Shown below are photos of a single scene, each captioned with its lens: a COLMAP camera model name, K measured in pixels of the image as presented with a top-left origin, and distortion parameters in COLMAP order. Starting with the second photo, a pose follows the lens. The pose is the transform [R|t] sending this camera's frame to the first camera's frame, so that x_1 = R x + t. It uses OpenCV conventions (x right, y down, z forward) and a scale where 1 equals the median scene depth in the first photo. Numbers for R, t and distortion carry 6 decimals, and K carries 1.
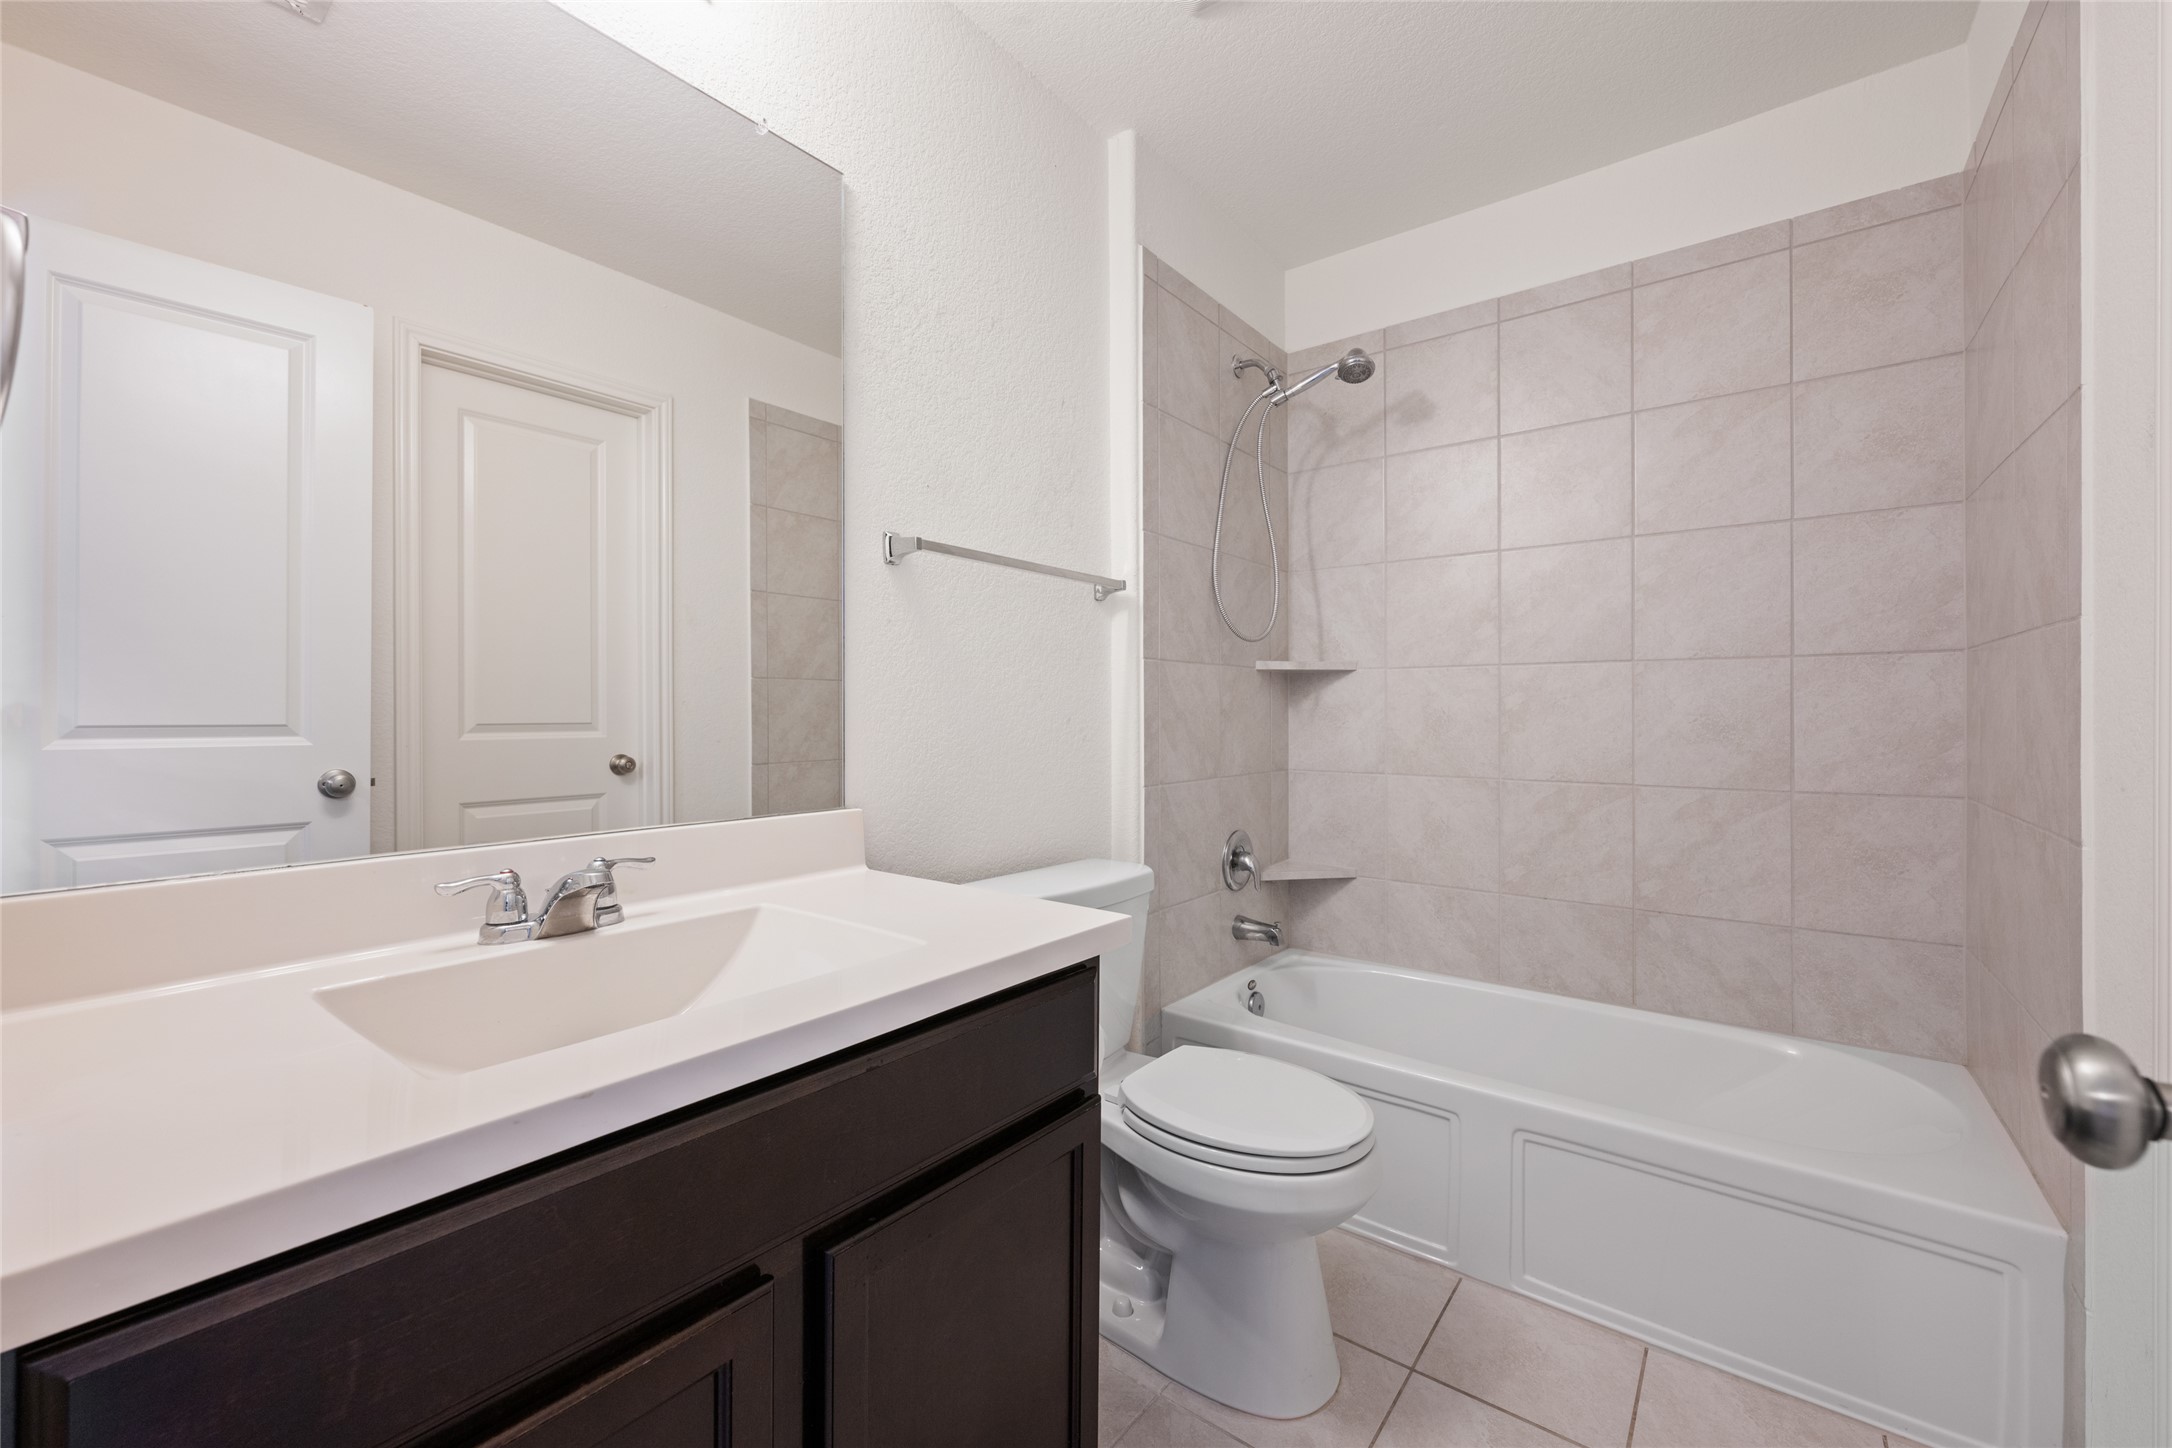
lens RADIAL K [[875.2, 0, 1084.6], [0, 875.2, 720.7], [0, 0, 1]] dist [-0.004290, 0.000493]
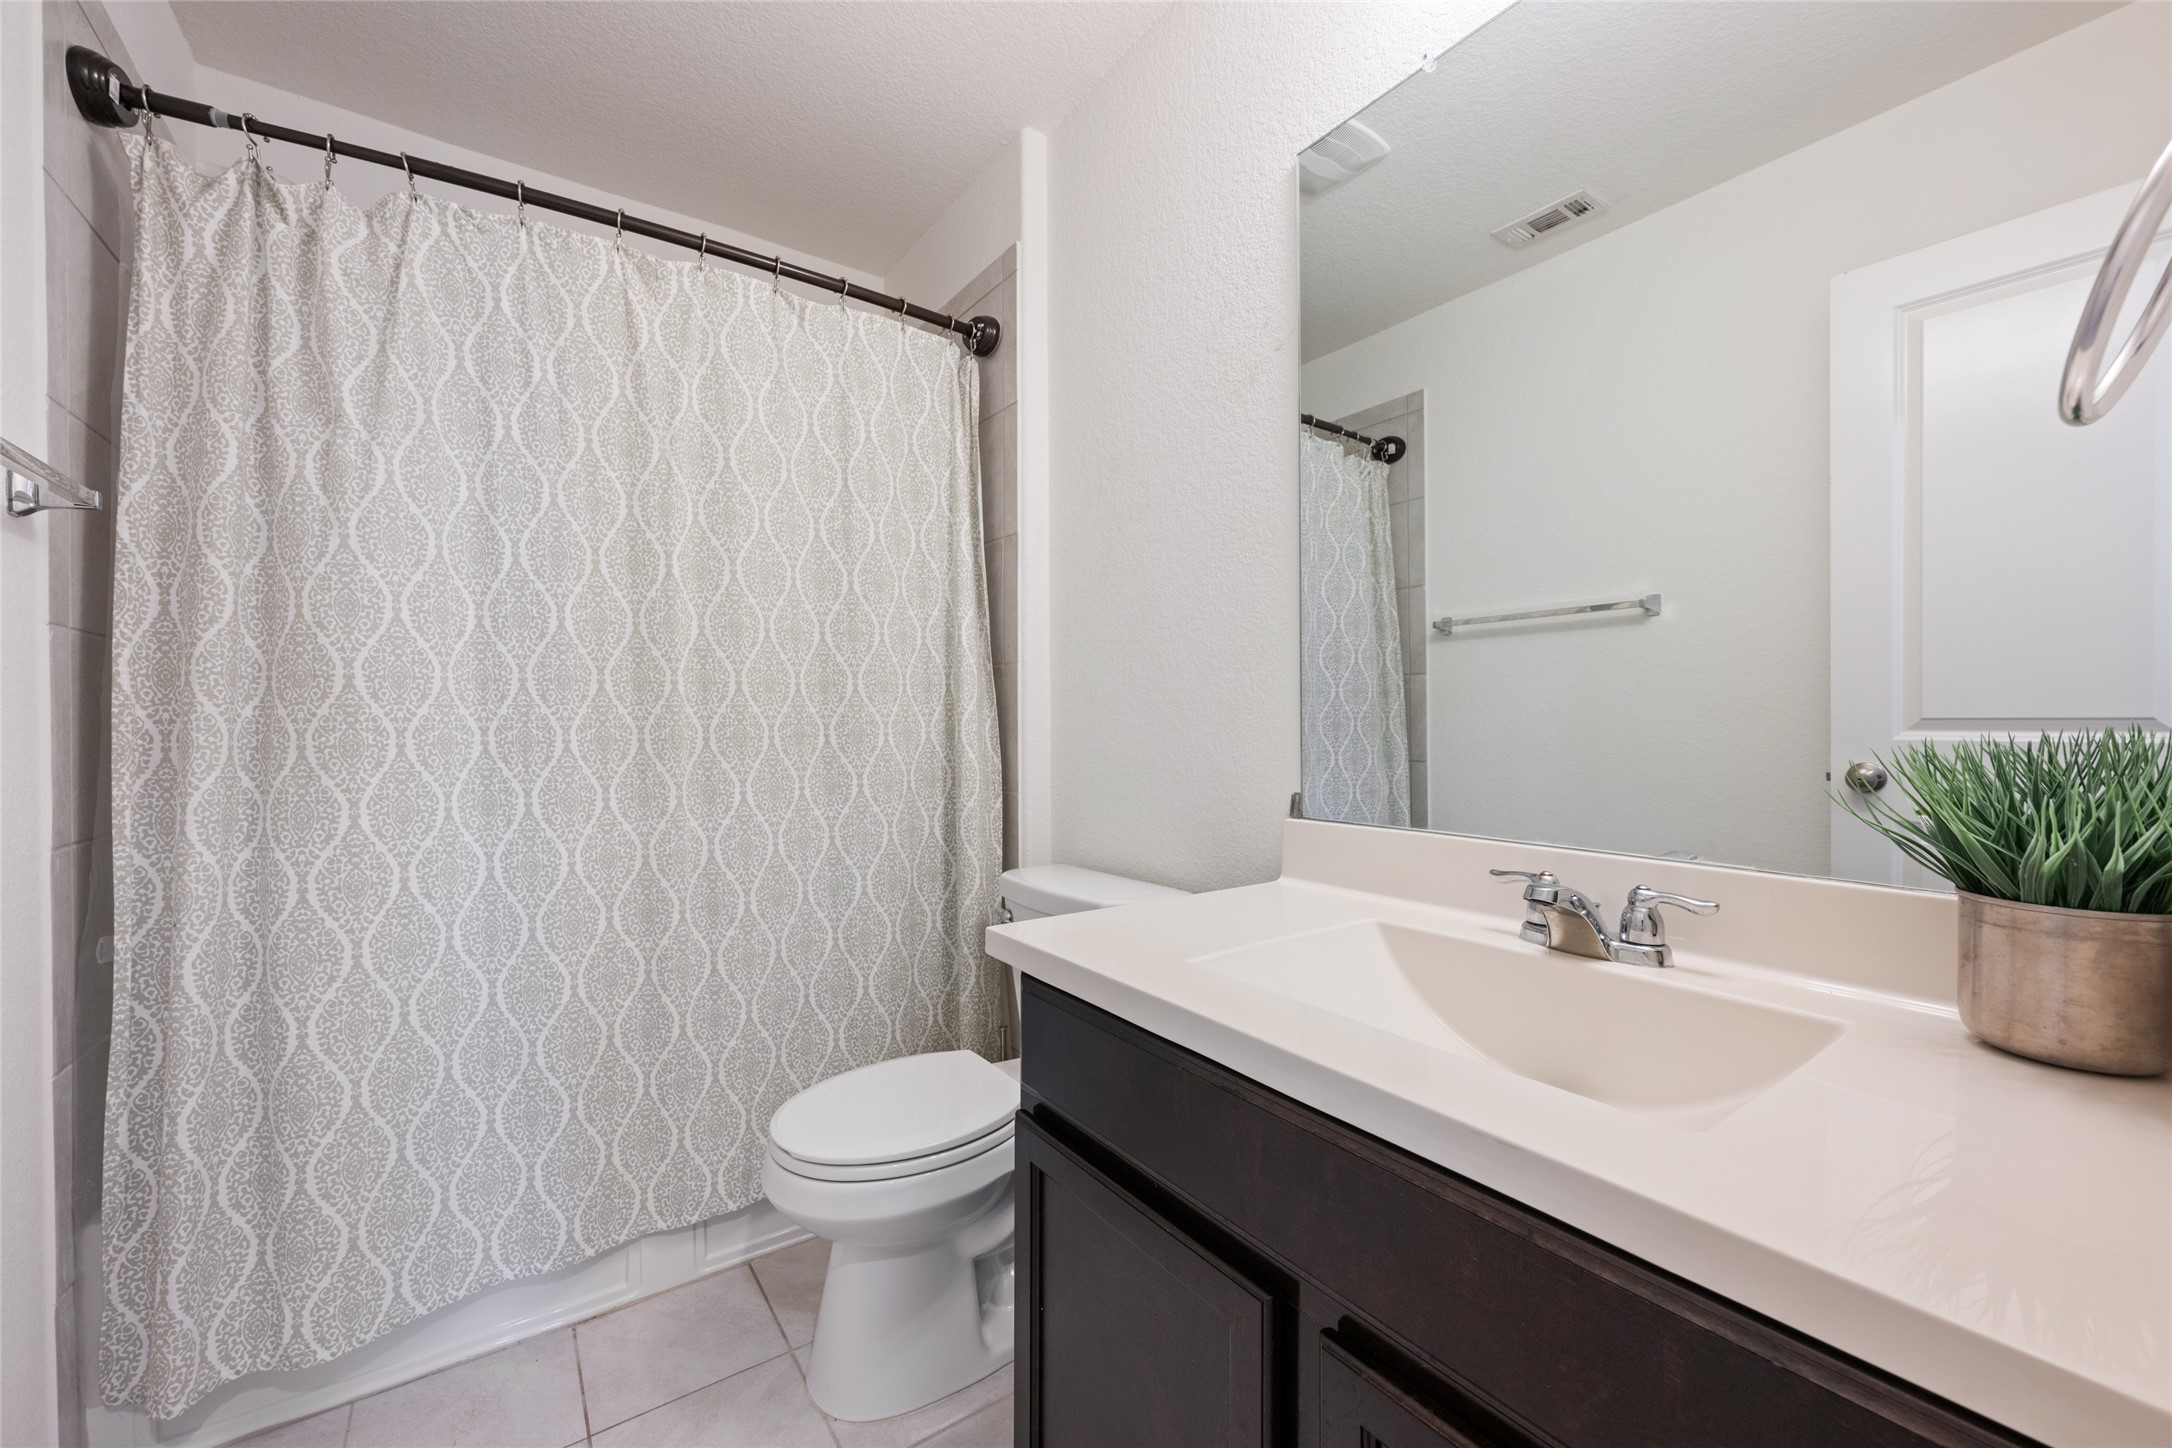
lens RADIAL K [[875.2, 0, 1087.4], [0, 875.2, 716.6], [0, 0, 1]] dist [-0.004290, 0.000493]
pose [[-0.293326, -0.006068, -0.955993, 0.311748], [-0.001090, 0.999981, -0.006012, 0.025886], [0.956012, -0.000722, -0.293327, 0.776588]]
